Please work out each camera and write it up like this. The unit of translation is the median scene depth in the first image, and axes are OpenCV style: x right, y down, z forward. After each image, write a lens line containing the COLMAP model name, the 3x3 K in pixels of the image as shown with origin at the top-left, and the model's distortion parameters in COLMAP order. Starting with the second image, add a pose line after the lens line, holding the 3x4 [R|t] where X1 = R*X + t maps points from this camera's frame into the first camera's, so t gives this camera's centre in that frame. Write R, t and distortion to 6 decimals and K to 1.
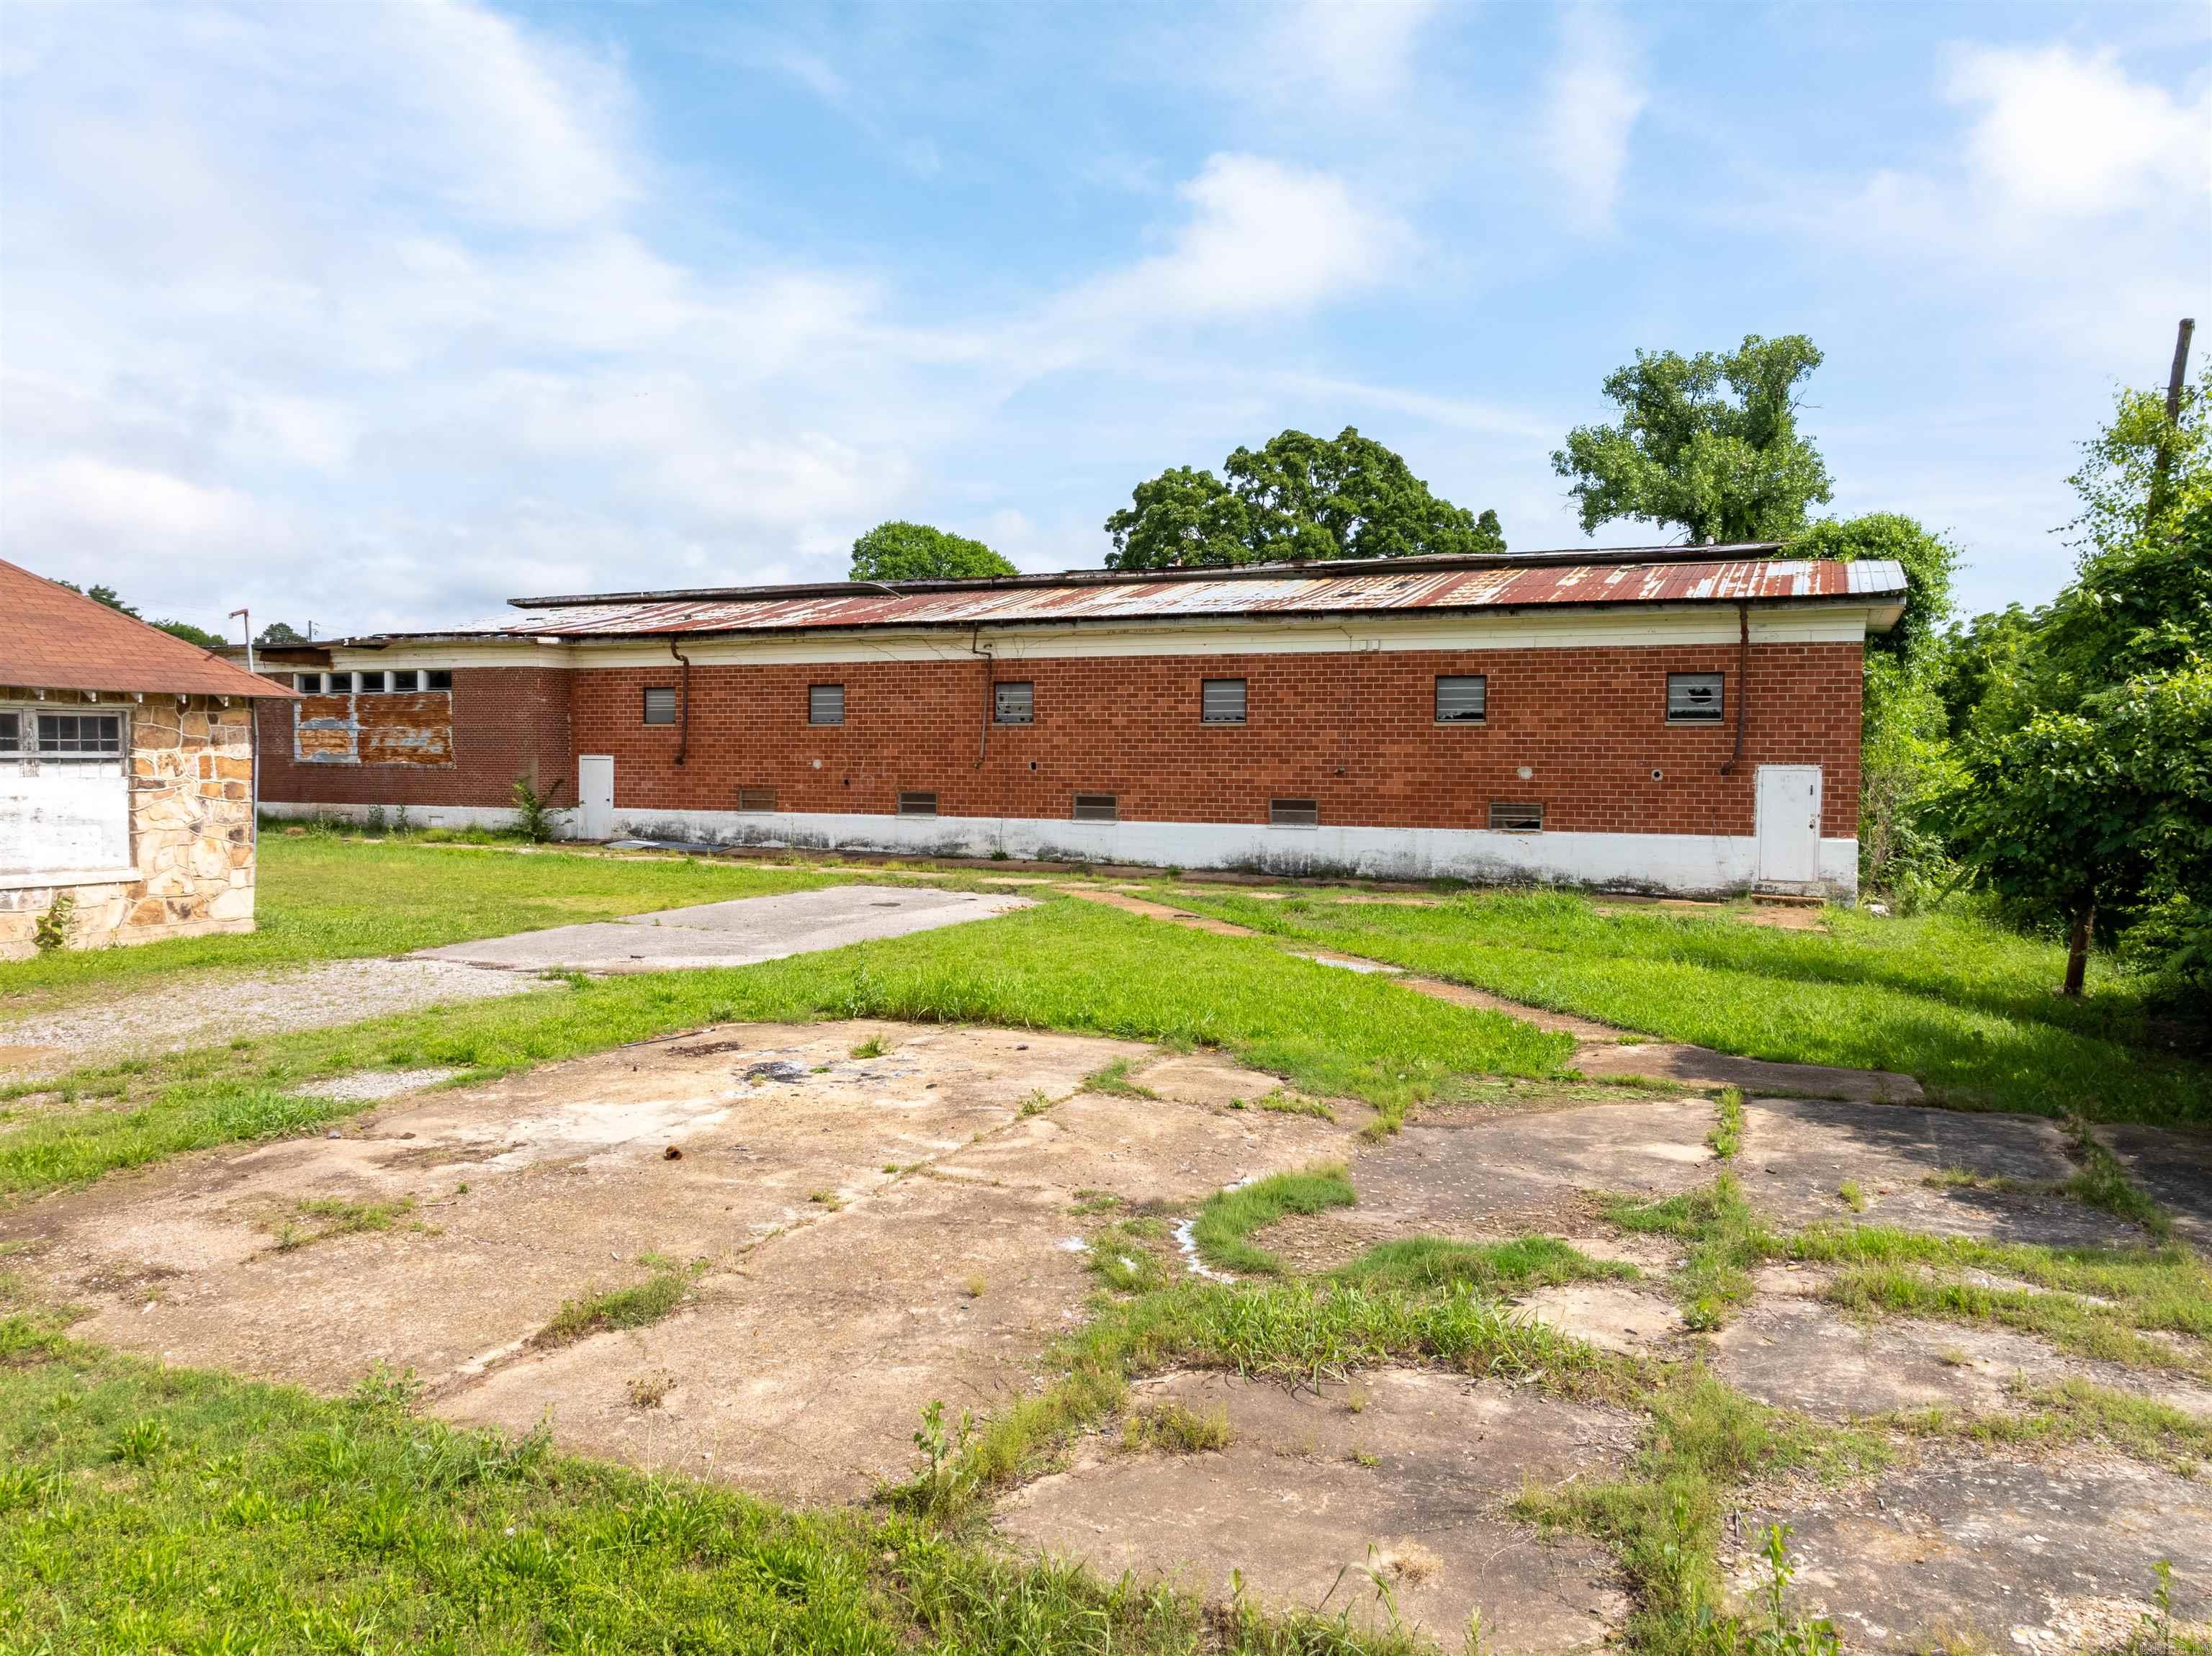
lens RADIAL K [[1559.3, 0, 1116.1], [0, 1559.3, 822.0], [0, 0, 1]] dist [-0.036425, 0.022453]
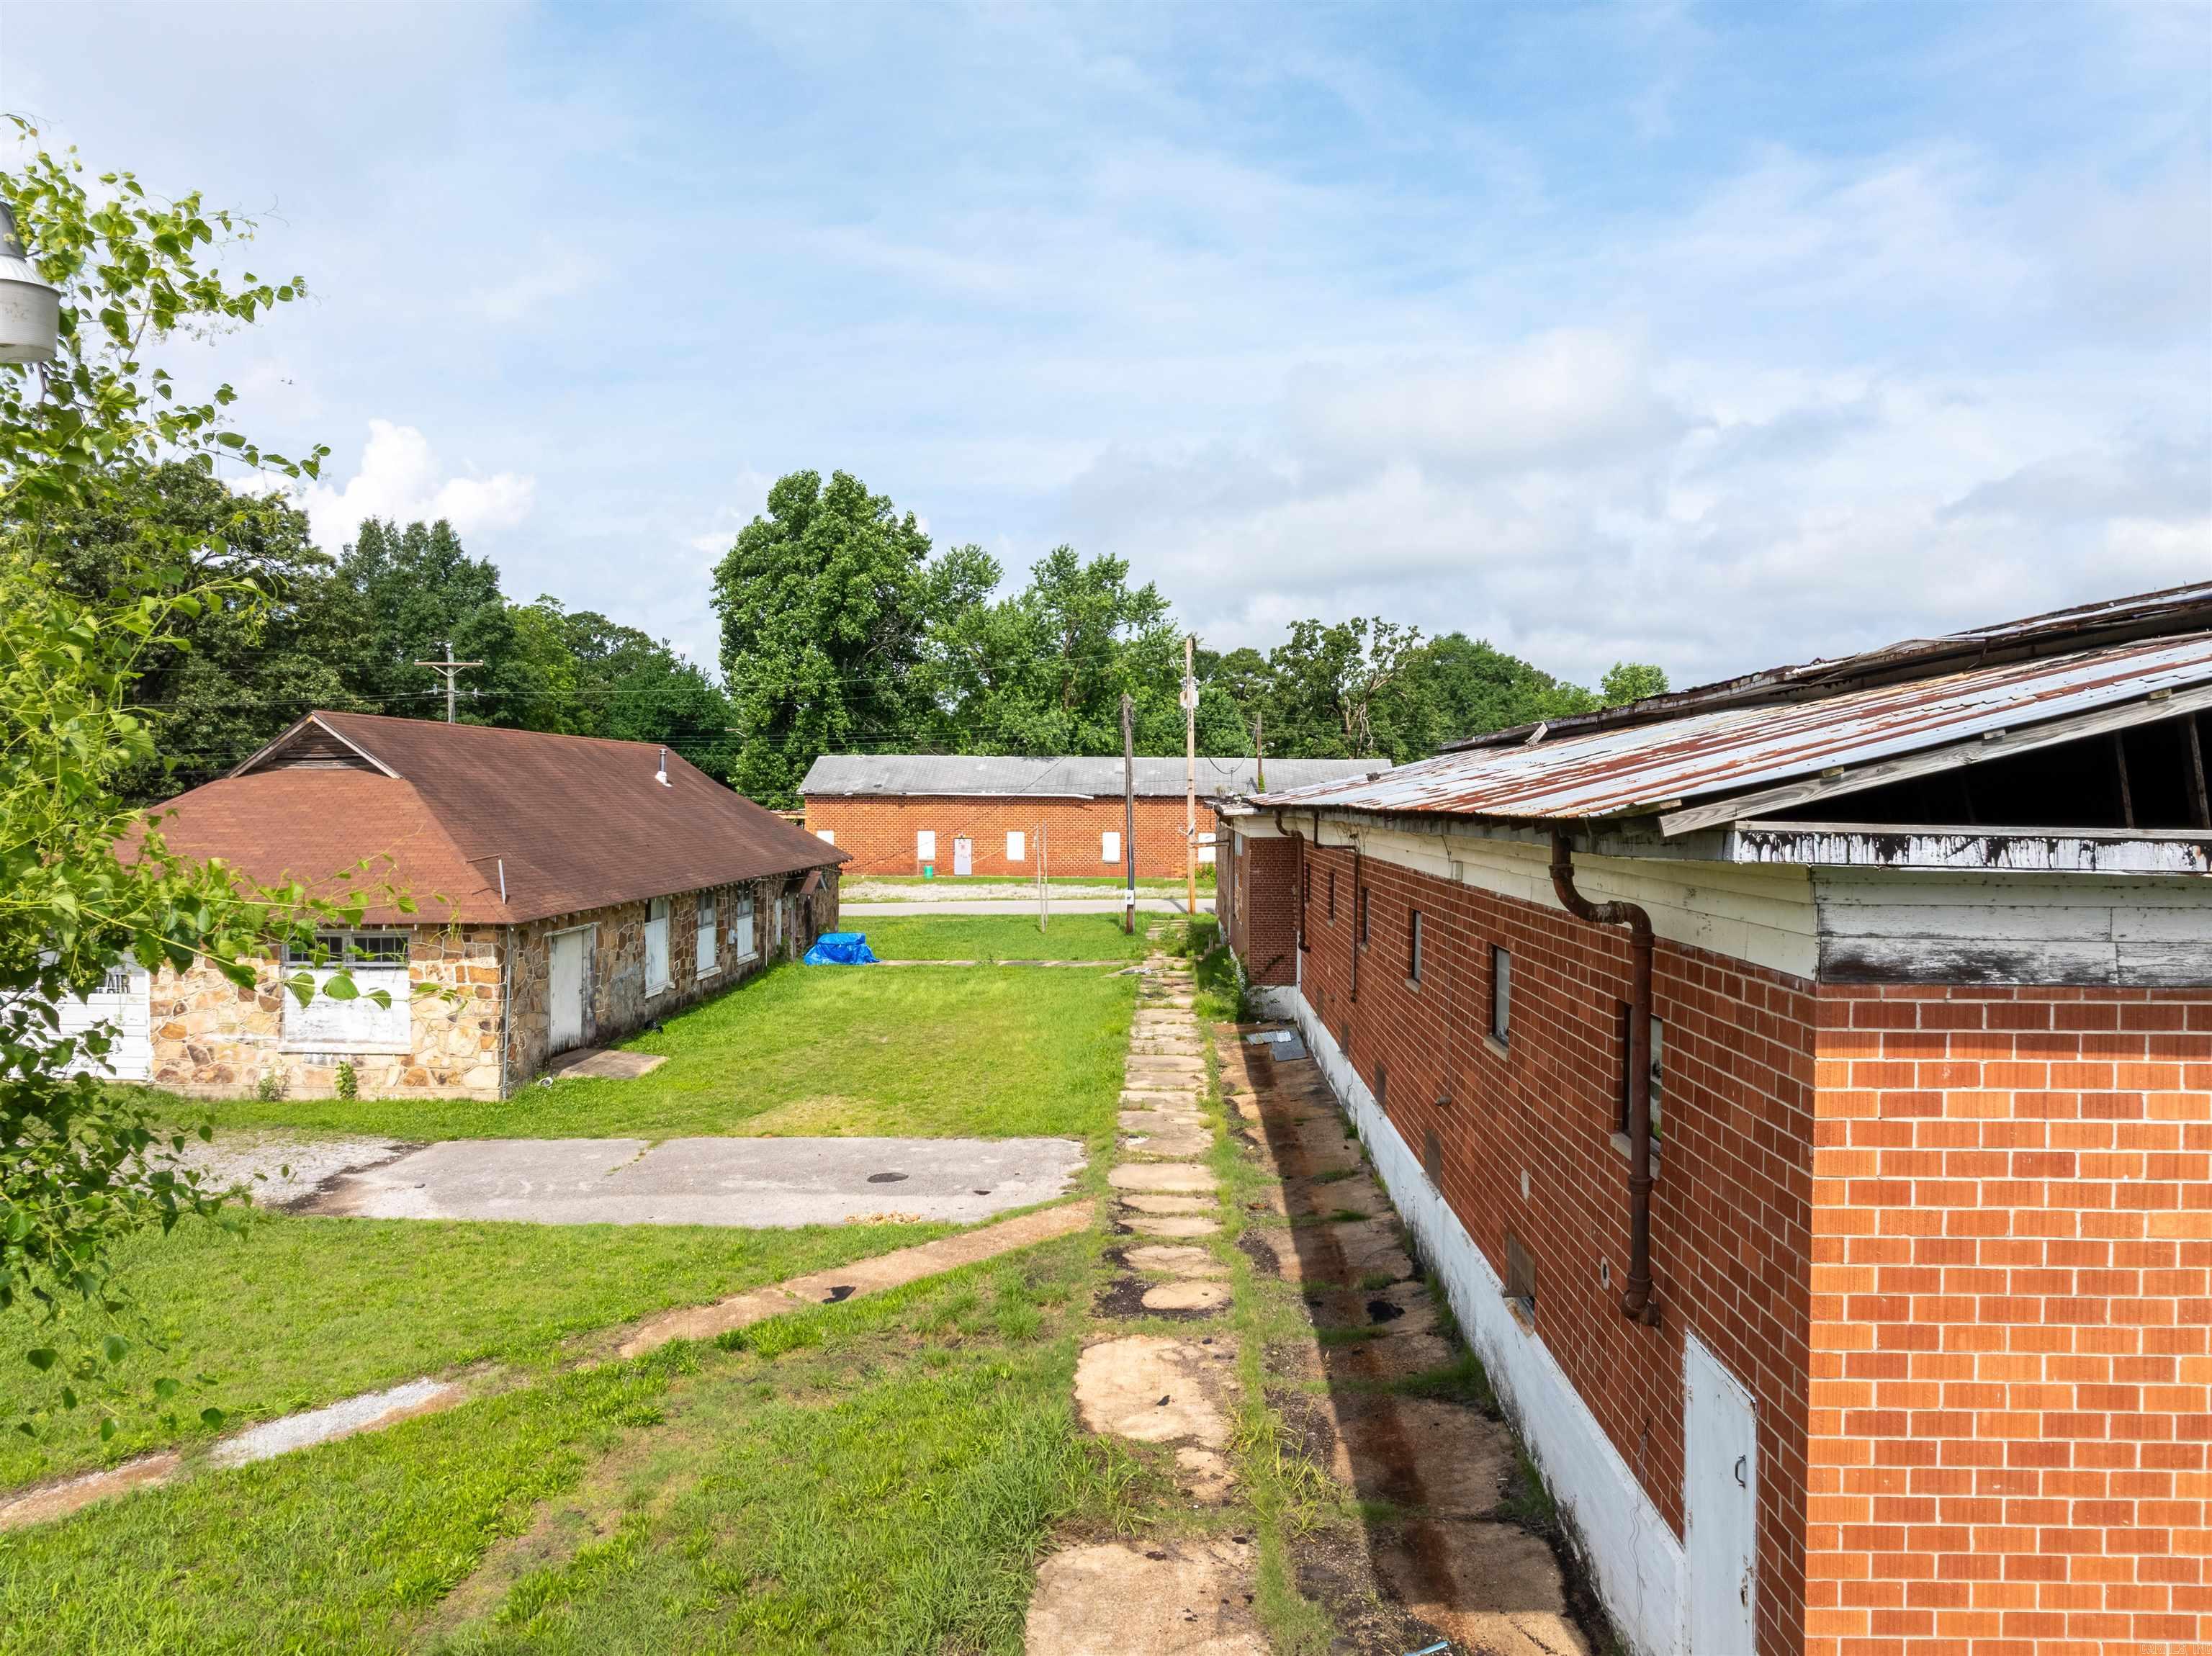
lens RADIAL K [[1559.3, 0, 1116.1], [0, 1559.3, 822.0], [0, 0, 1]] dist [-0.036425, 0.022453]
pose [[0.371436, 0.004353, -0.928448, 0.538418], [-0.035619, 0.999320, -0.009564, -0.107415], [0.927775, 0.036623, 0.371339, 0.623946]]
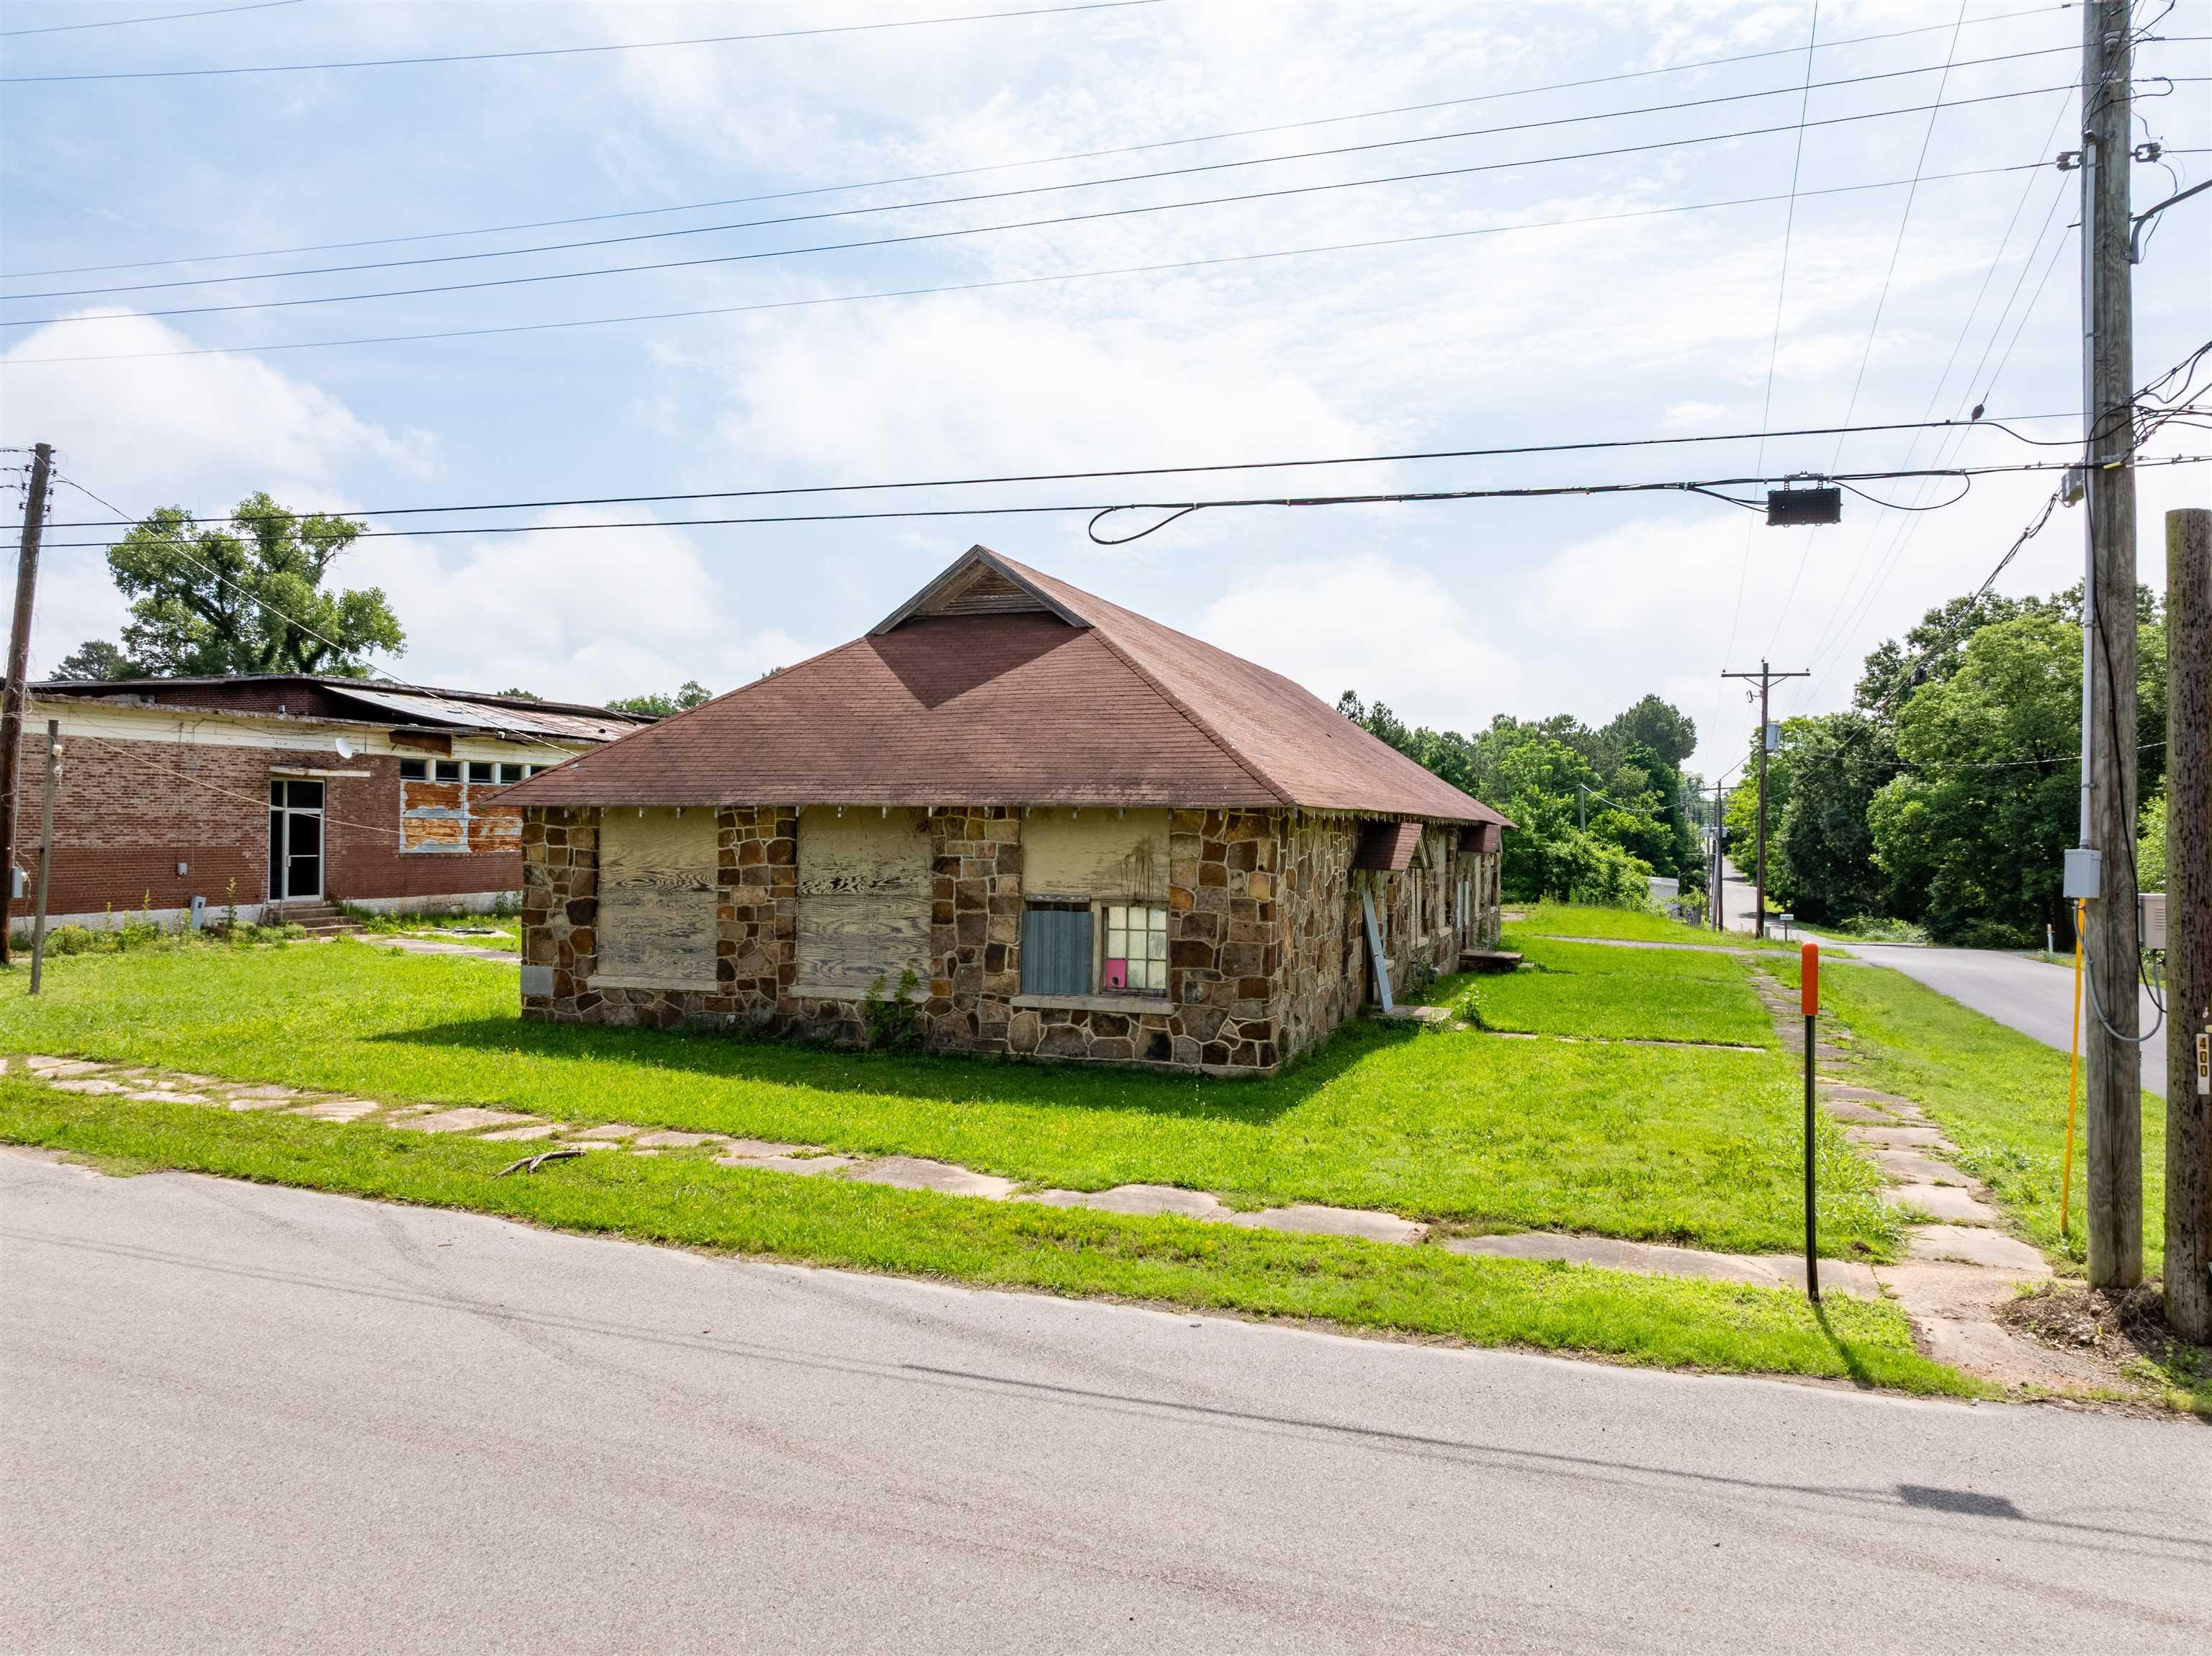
lens RADIAL K [[1539.9, 0, 1121.7], [0, 1539.9, 828.3], [0, 0, 1]] dist [-0.044327, 0.019535]
pose [[-0.082828, -0.011494, 0.996498, -1.780132], [0.022442, 0.999658, 0.013396, -0.067684], [-0.996311, 0.023473, -0.082542, 0.776787]]
